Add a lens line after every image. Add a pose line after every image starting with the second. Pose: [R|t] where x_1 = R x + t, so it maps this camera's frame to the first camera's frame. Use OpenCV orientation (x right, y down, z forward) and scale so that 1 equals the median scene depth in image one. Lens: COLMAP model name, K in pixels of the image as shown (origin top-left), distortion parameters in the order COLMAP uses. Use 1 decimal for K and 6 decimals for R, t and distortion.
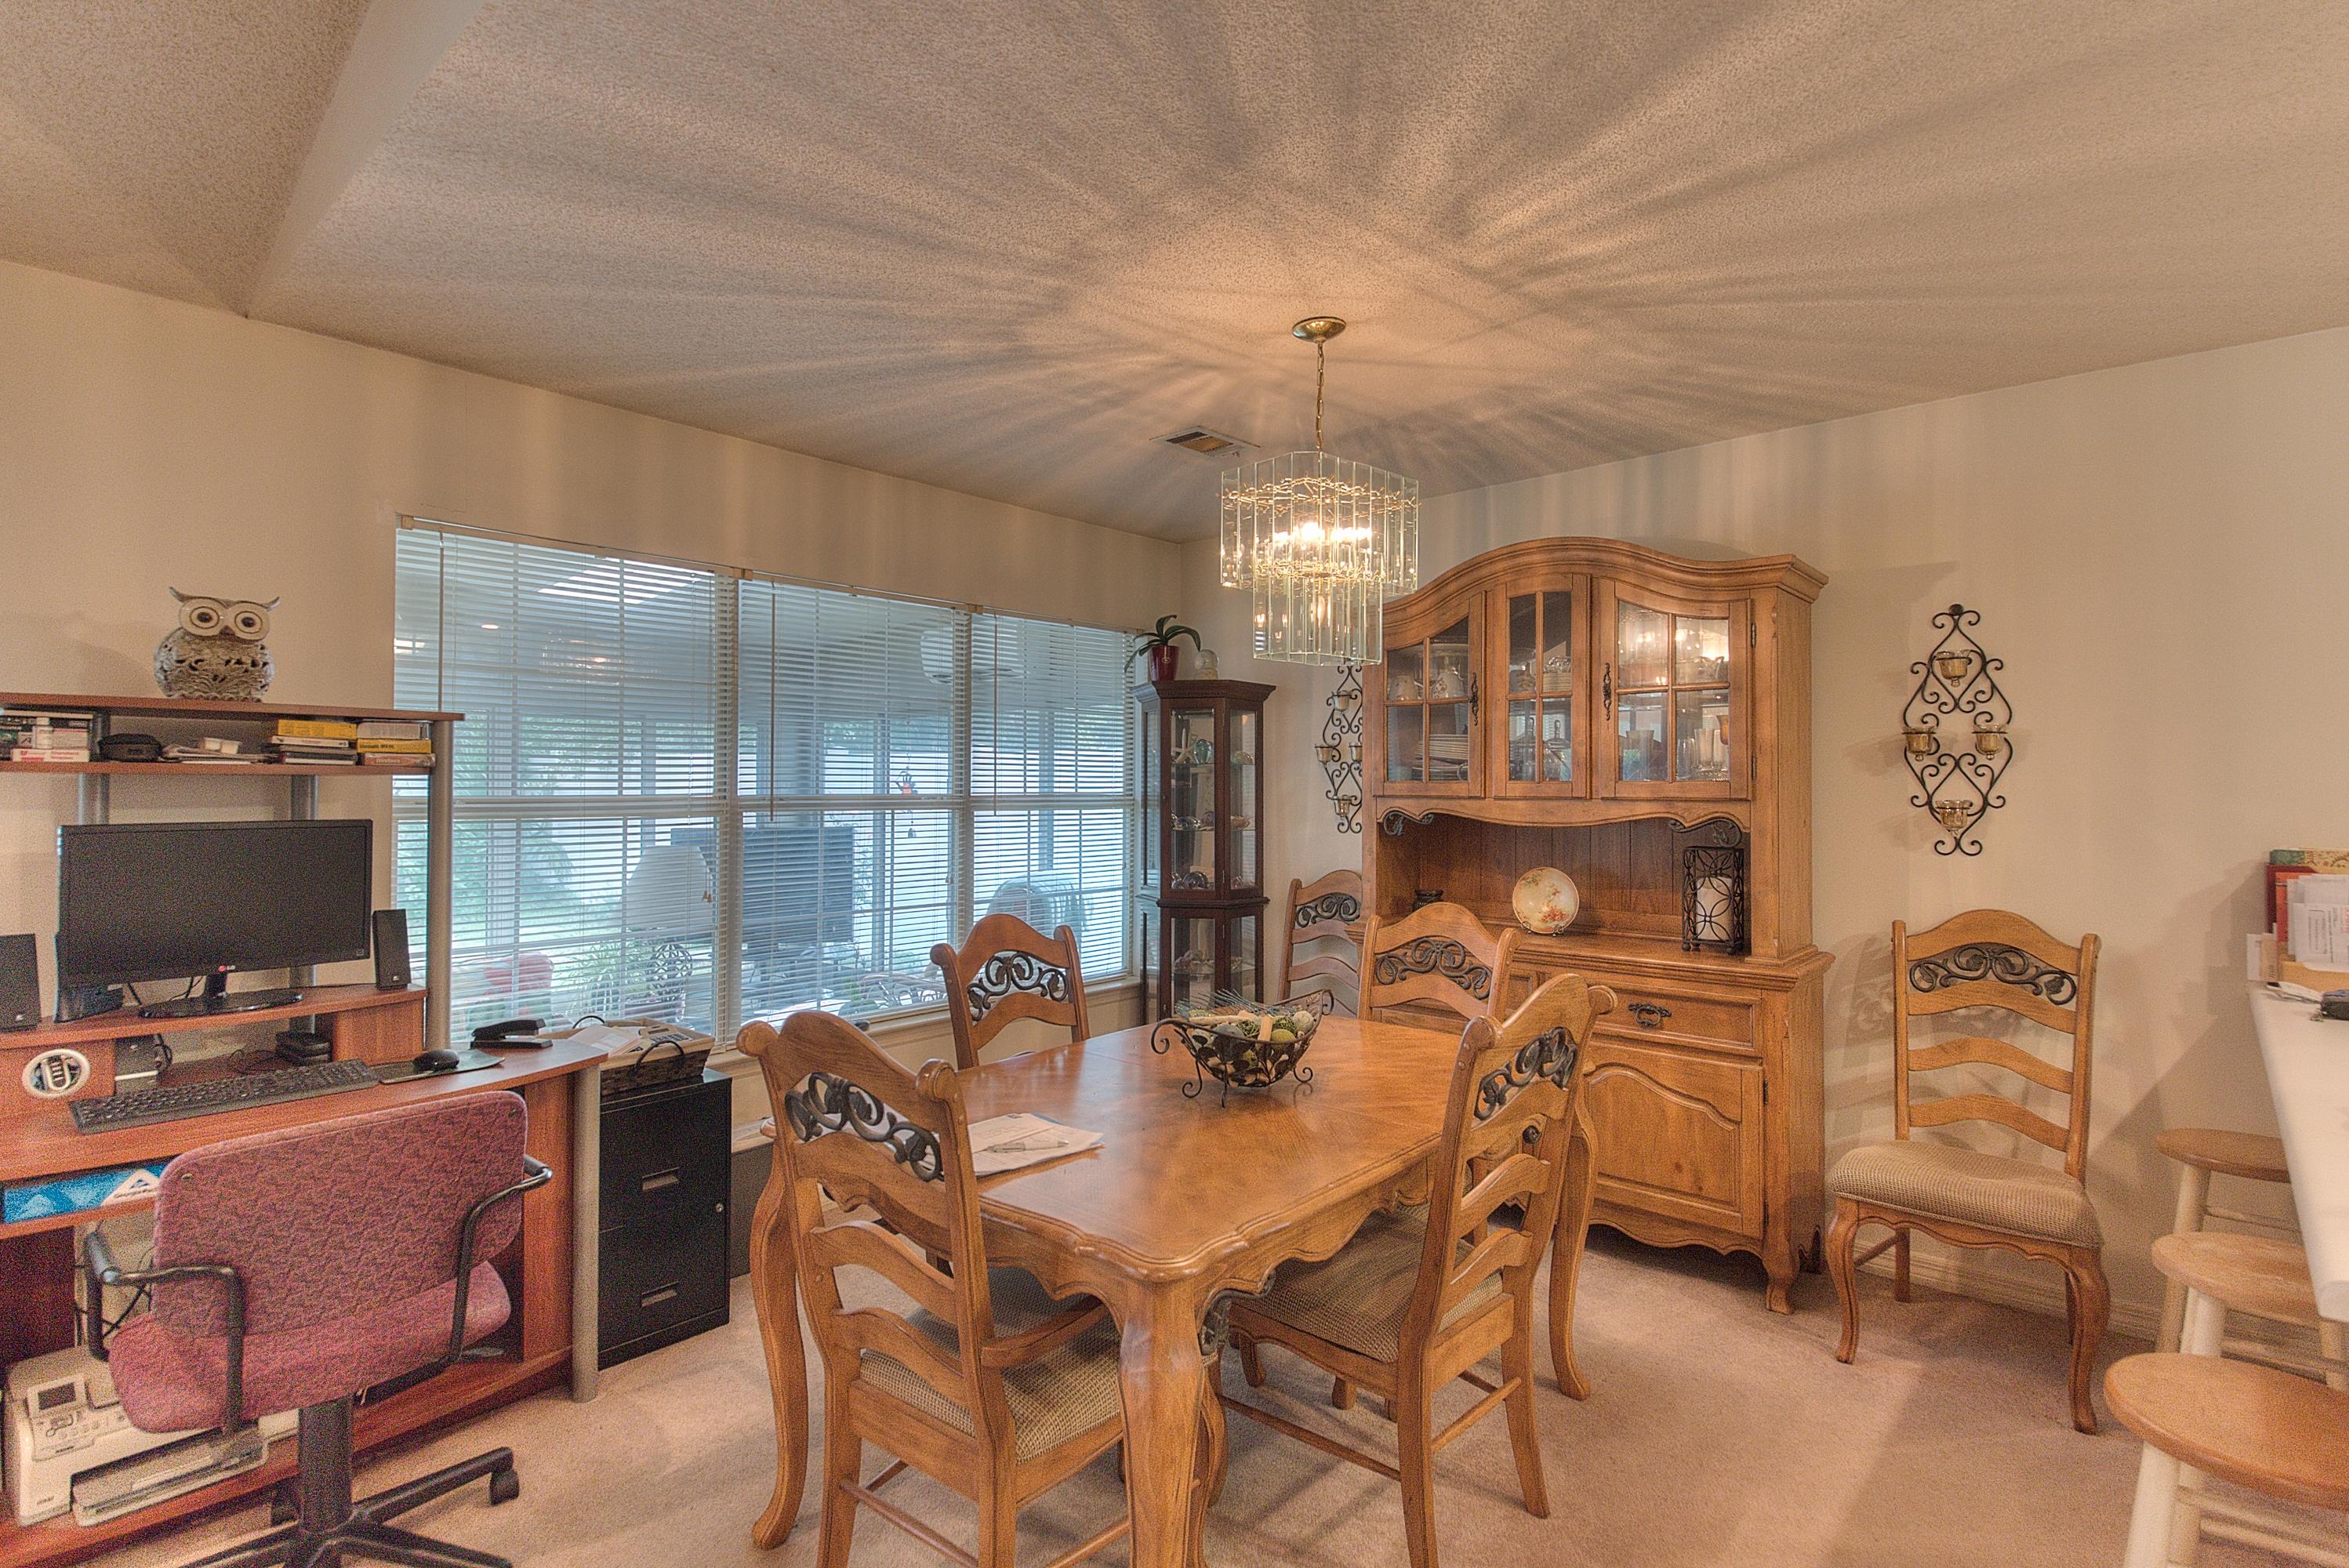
lens RADIAL K [[1167.7, 0, 1164.3], [0, 1167.7, 781.6], [0, 0, 1]] dist [0.006448, 0.000240]
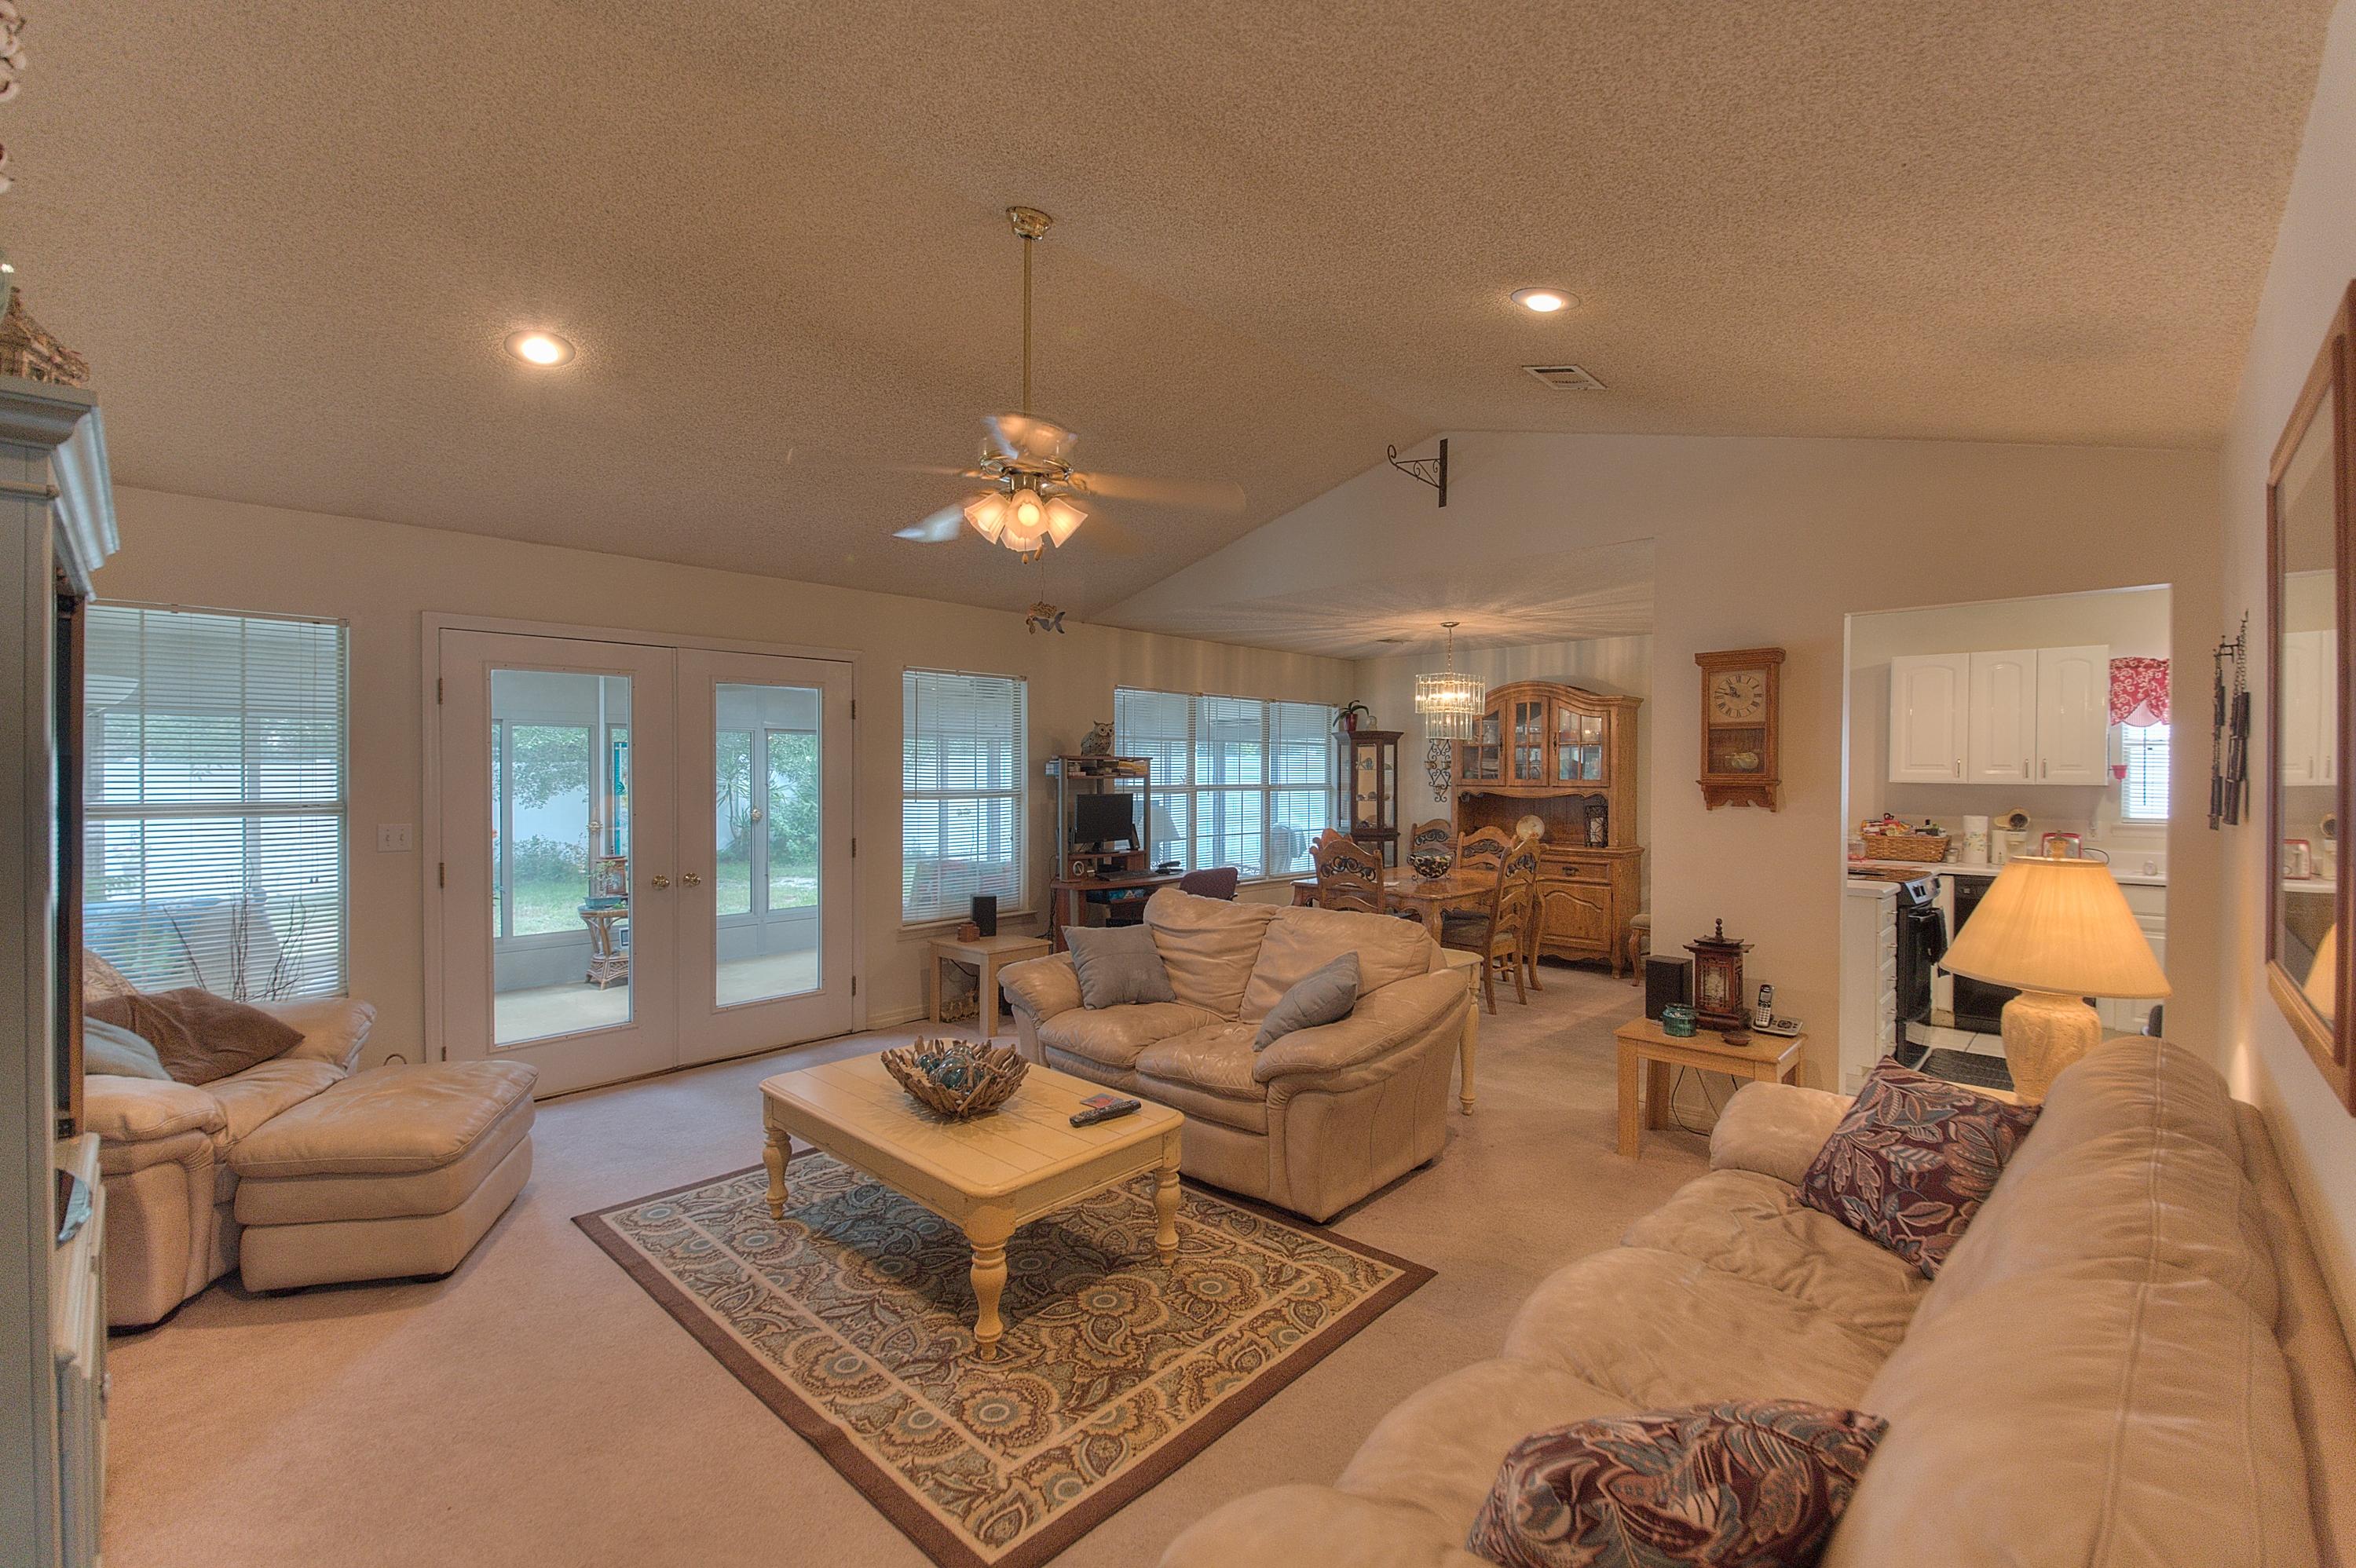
lens RADIAL K [[1000.6, 0, 1189.9], [0, 1000.6, 786.8], [0, 0, 1]] dist [-0.002321, -0.000035]
pose [[0.999690, 0.001509, -0.024860, -0.315373], [-0.001097, 0.999862, 0.016576, -0.017000], [0.024881, -0.016543, 0.999554, -1.048984]]
